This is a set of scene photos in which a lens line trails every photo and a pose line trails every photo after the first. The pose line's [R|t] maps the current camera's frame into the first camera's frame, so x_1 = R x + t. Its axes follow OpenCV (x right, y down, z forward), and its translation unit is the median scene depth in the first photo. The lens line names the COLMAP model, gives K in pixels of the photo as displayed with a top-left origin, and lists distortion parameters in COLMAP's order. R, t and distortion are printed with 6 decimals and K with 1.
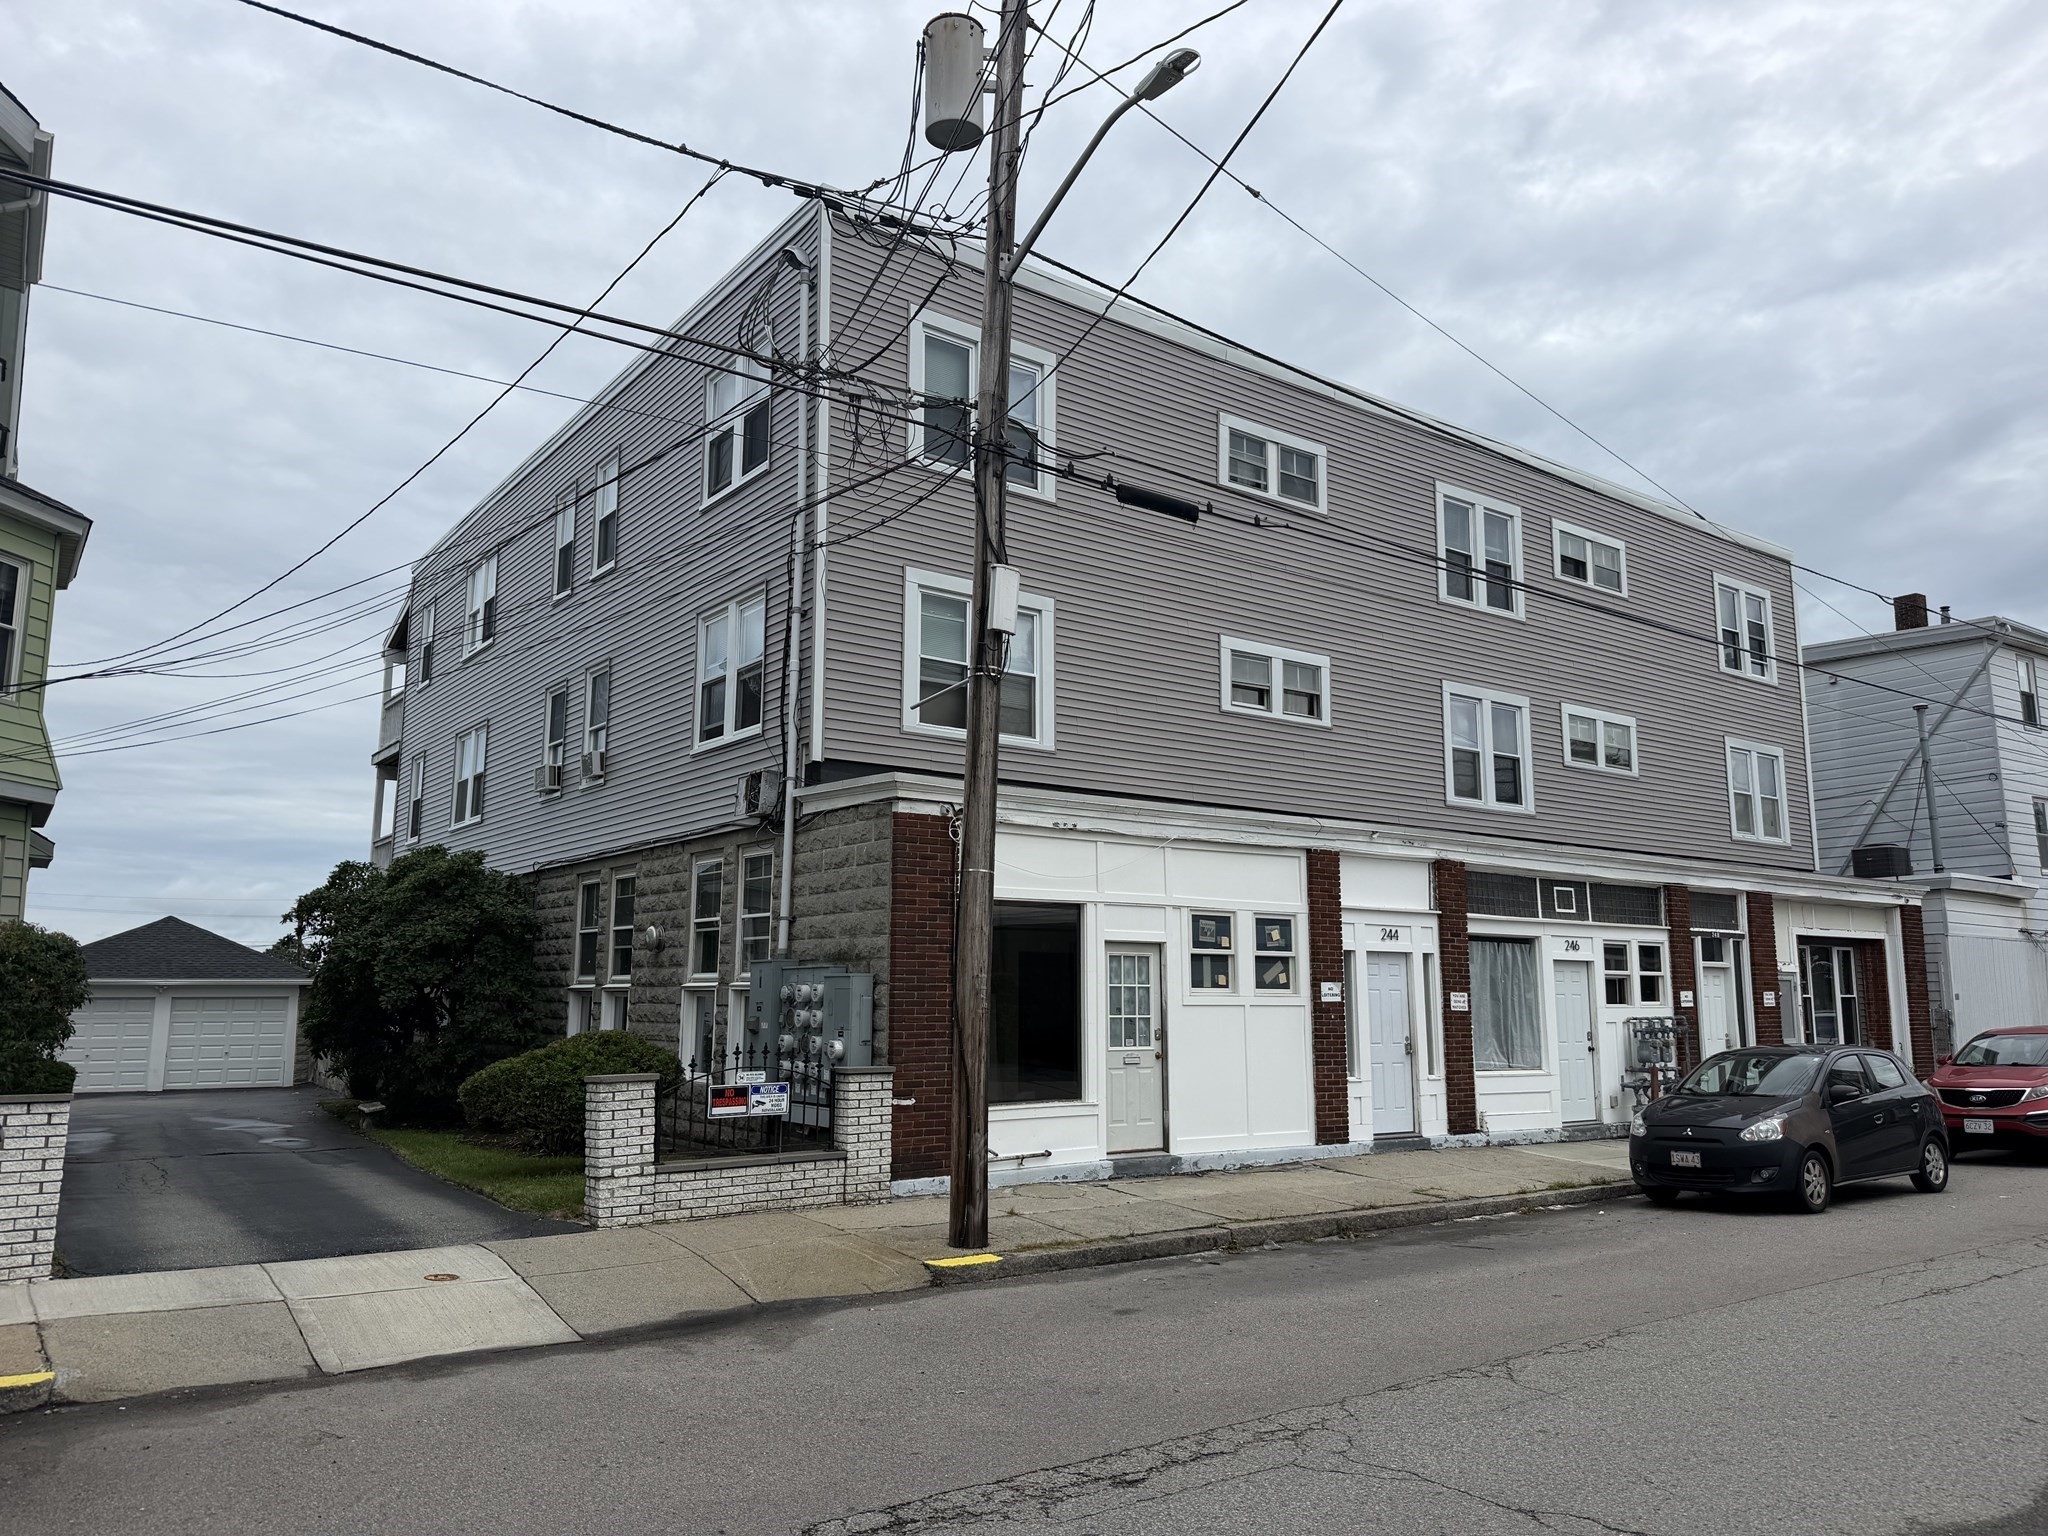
lens RADIAL K [[1428.3, 0, 1024.0], [0, 1428.3, 768.0], [0, 0, 1]] dist [0.134802, -0.205746]
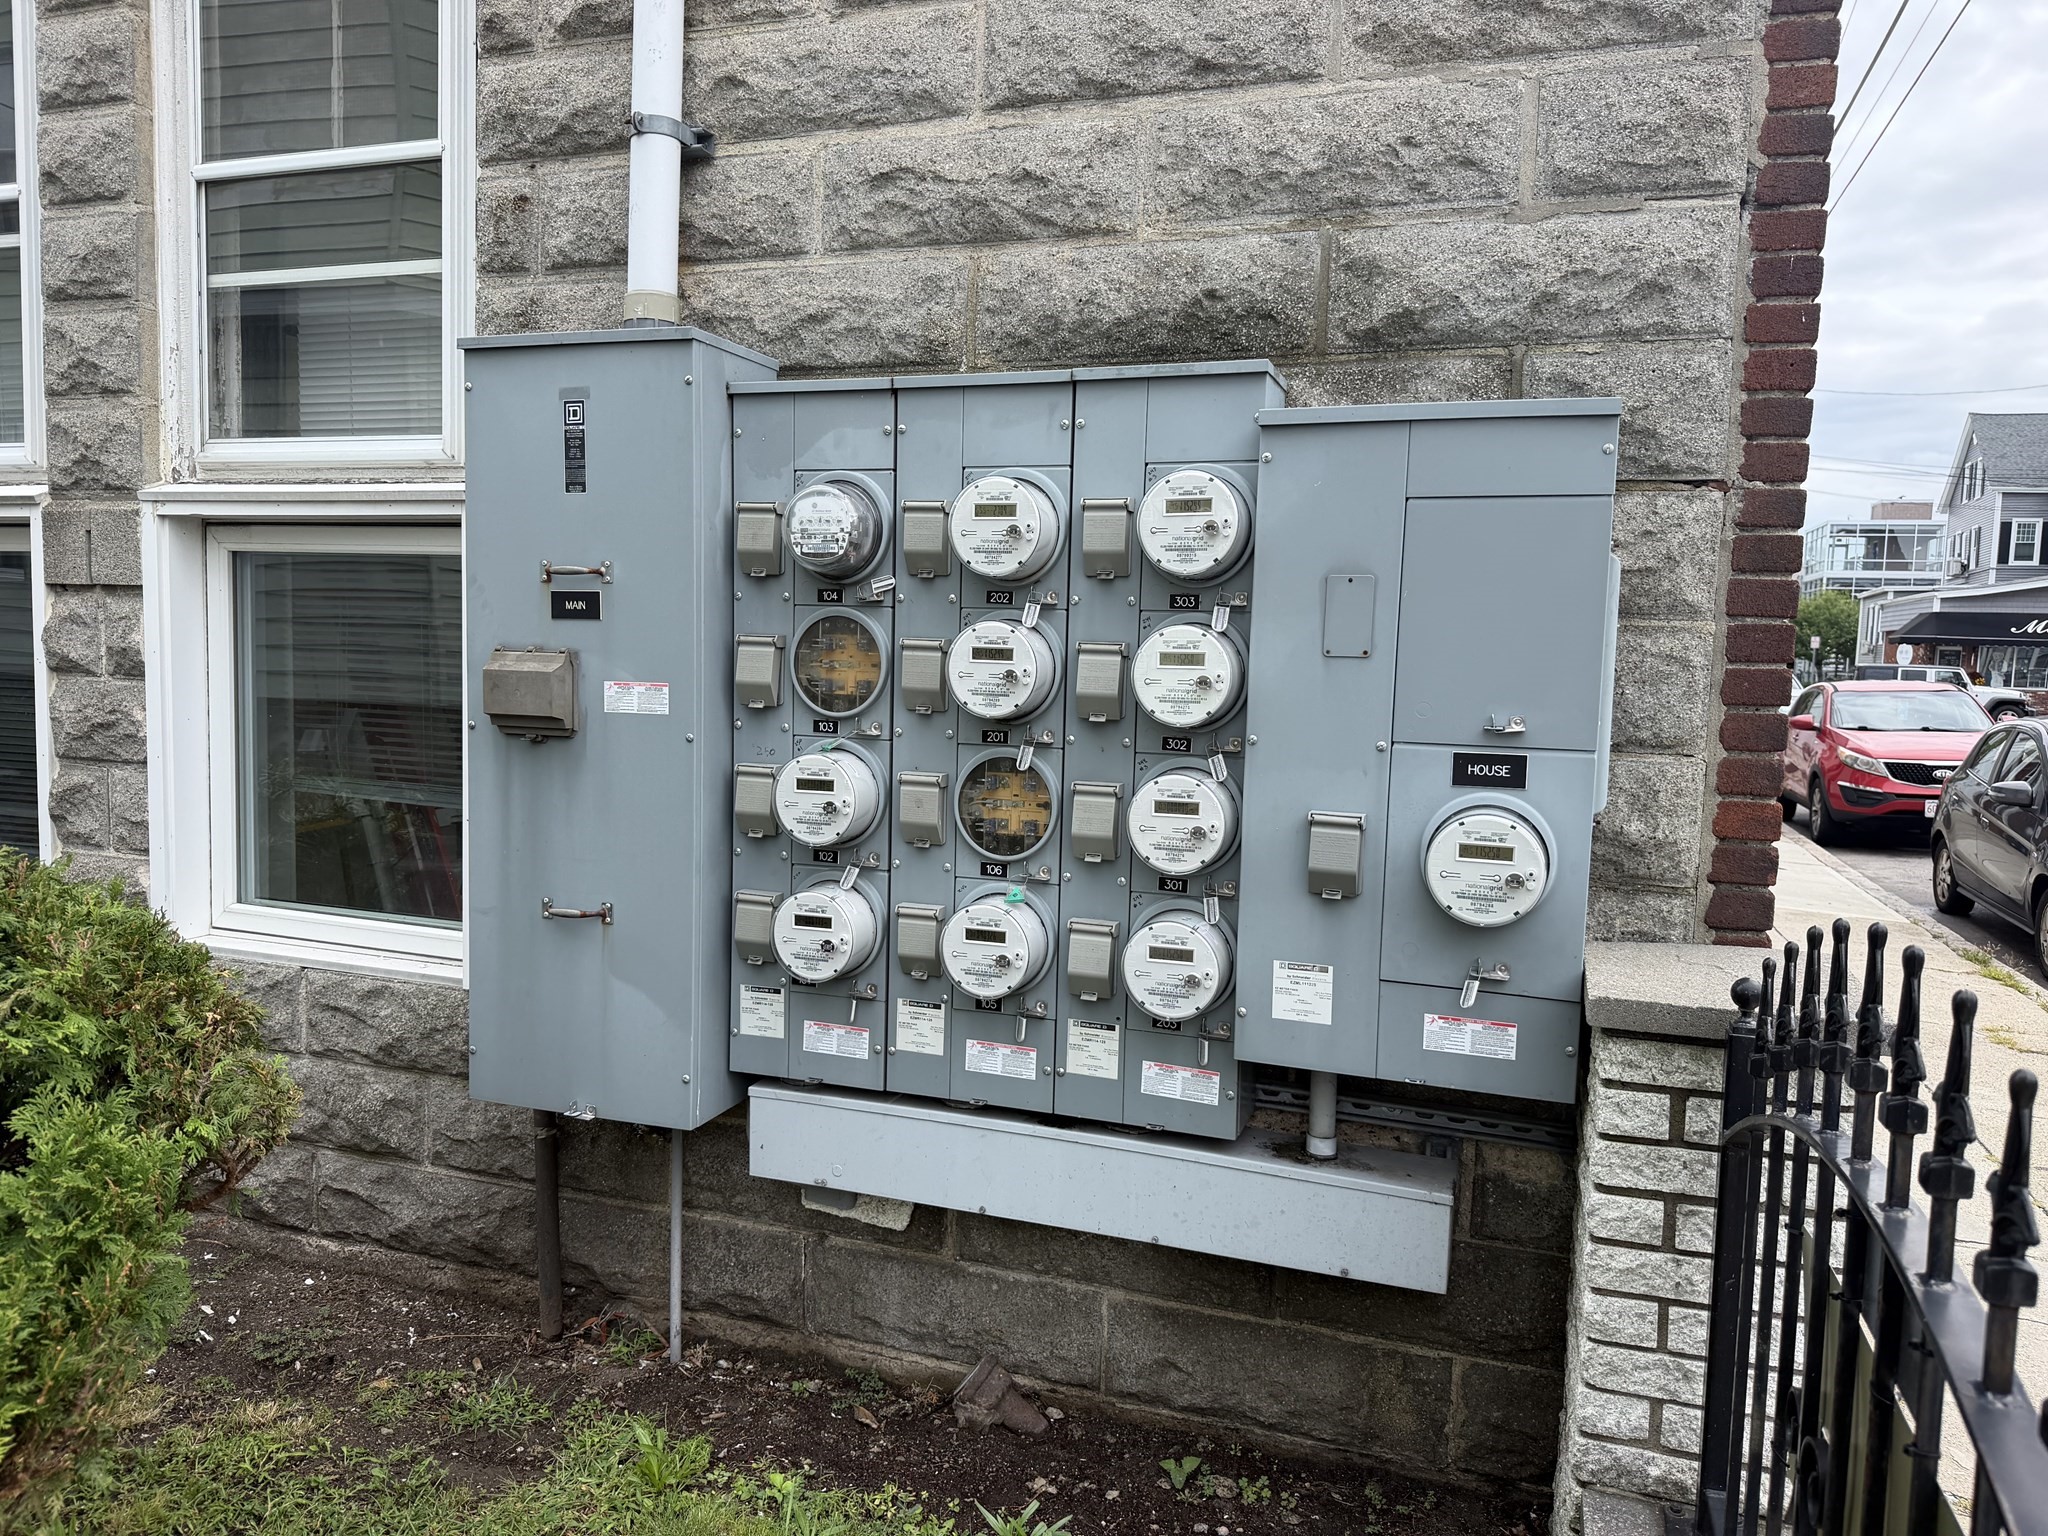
lens RADIAL K [[1428.3, 0, 1024.0], [0, 1428.3, 768.0], [0, 0, 1]] dist [0.134802, -0.205746]
pose [[0.833408, -0.022796, 0.552188, -0.183194], [-0.116400, 0.969496, 0.215704, 0.108913], [-0.540261, -0.244044, 0.805333, 0.630779]]
